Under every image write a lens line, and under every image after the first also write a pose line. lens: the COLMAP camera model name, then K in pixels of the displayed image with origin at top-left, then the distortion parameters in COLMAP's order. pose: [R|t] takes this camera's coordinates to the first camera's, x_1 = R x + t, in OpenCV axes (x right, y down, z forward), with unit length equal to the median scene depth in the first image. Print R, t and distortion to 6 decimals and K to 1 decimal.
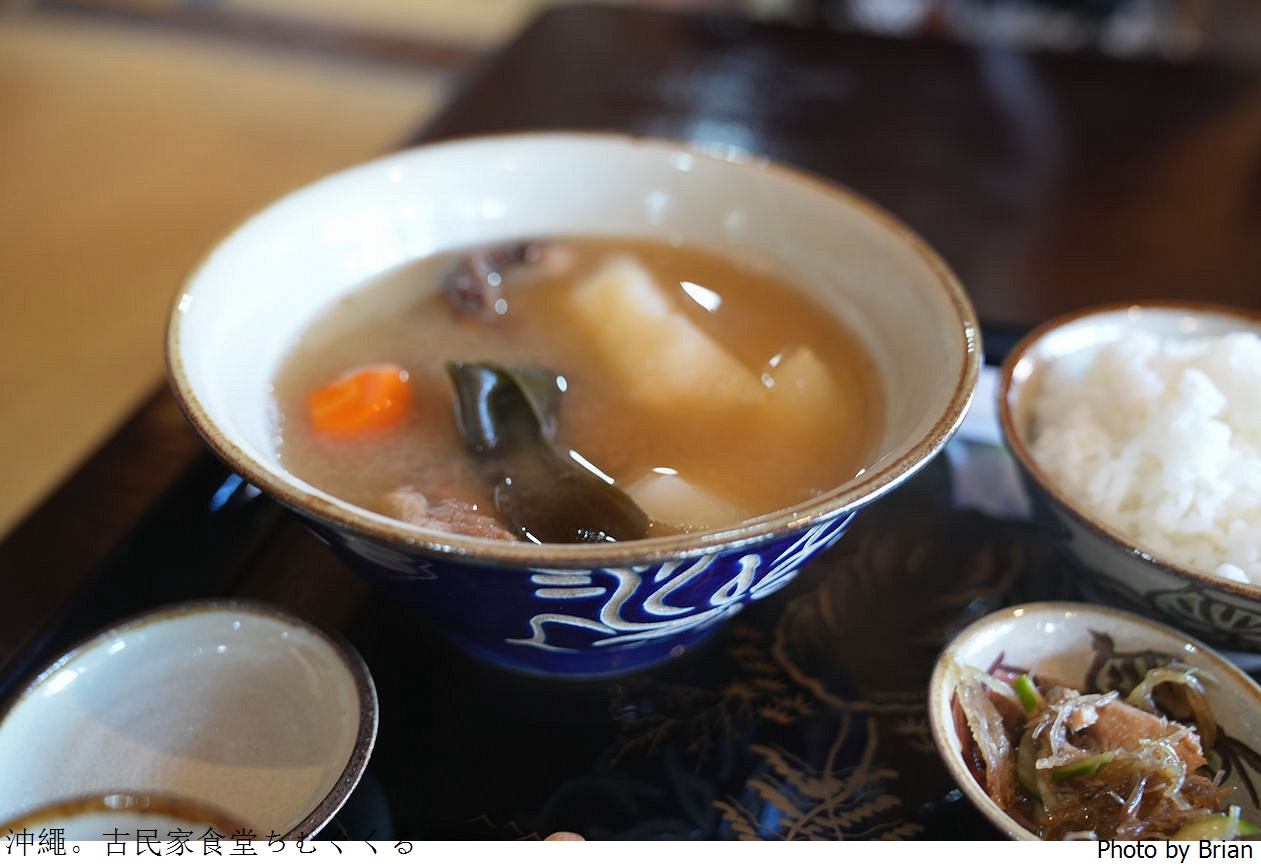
lens RADIAL K [[1340.6, 0, 630.5], [0, 1340.6, 433.0], [0, 0, 1]] dist [-0.010680, 0.162952]
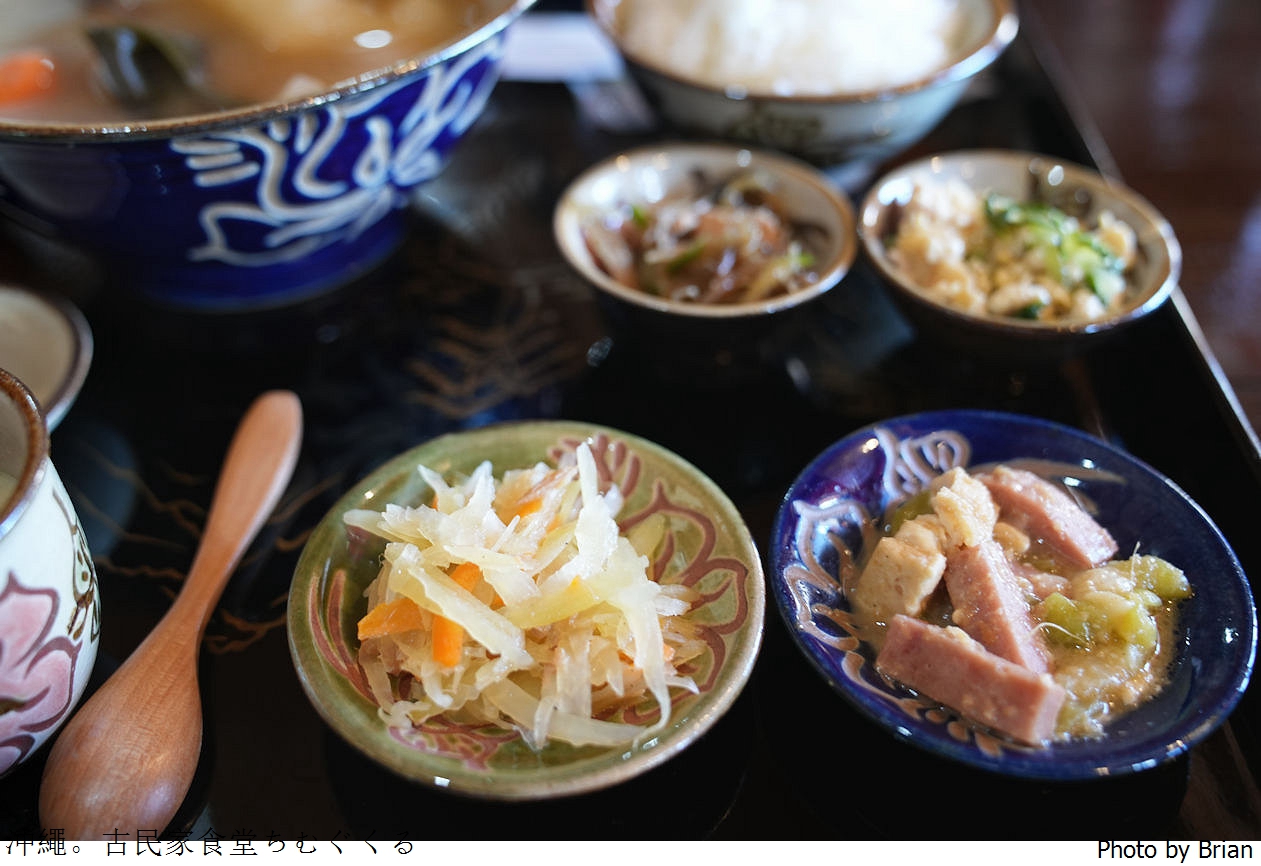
lens RADIAL K [[1340.6, 0, 630.5], [0, 1340.6, 433.0], [0, 0, 1]] dist [-0.010680, 0.162952]
pose [[0.966027, -0.204747, 0.157704, 0.055028], [0.189469, 0.976079, 0.106639, 0.241966], [-0.175766, -0.073136, 0.981711, -0.186991]]
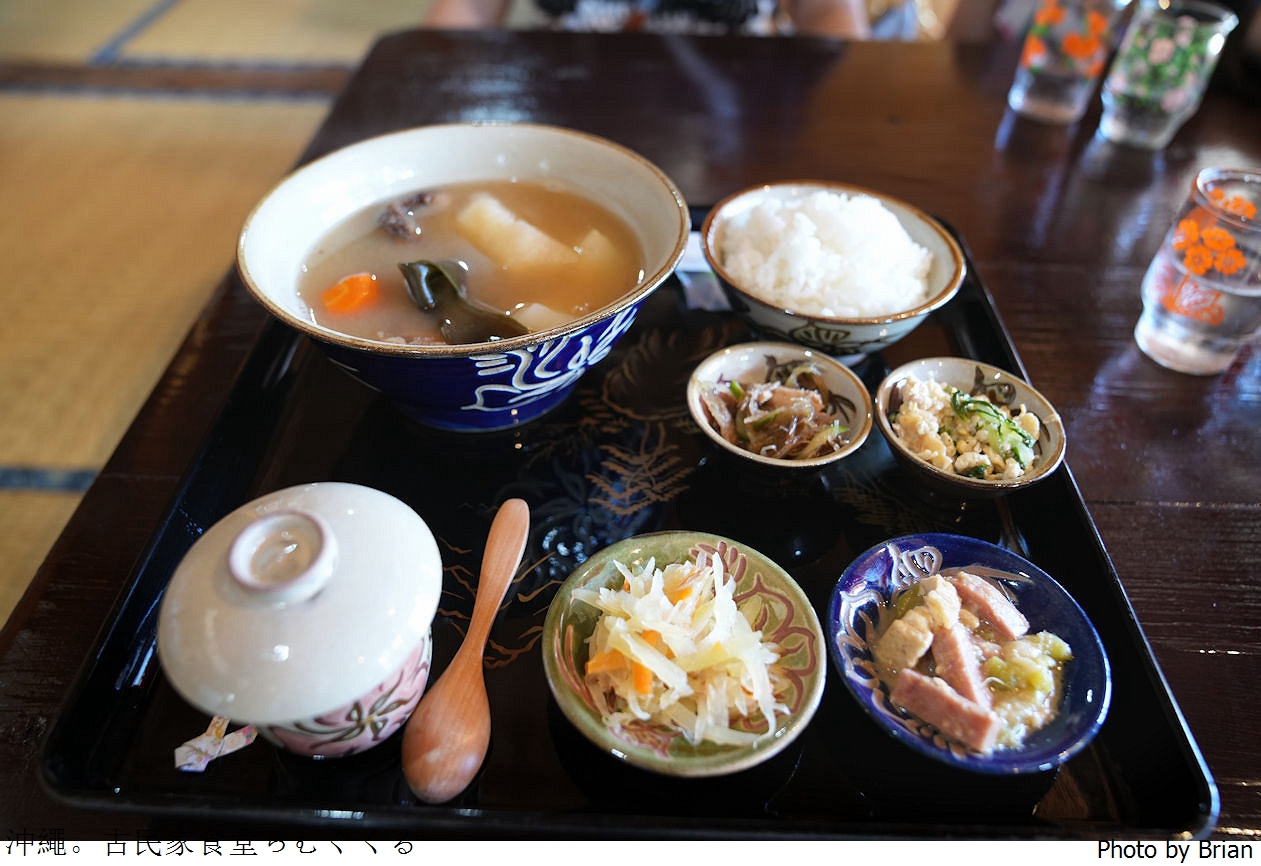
lens RADIAL K [[959.5, 0, 630.5], [0, 959.5, 433.0], [0, 0, 1]] dist [-0.086992, 0.097375]
pose [[0.973430, -0.167765, 0.155848, -0.074382], [0.149107, 0.980937, 0.124618, 0.057130], [-0.173783, -0.098069, 0.979889, -0.315399]]
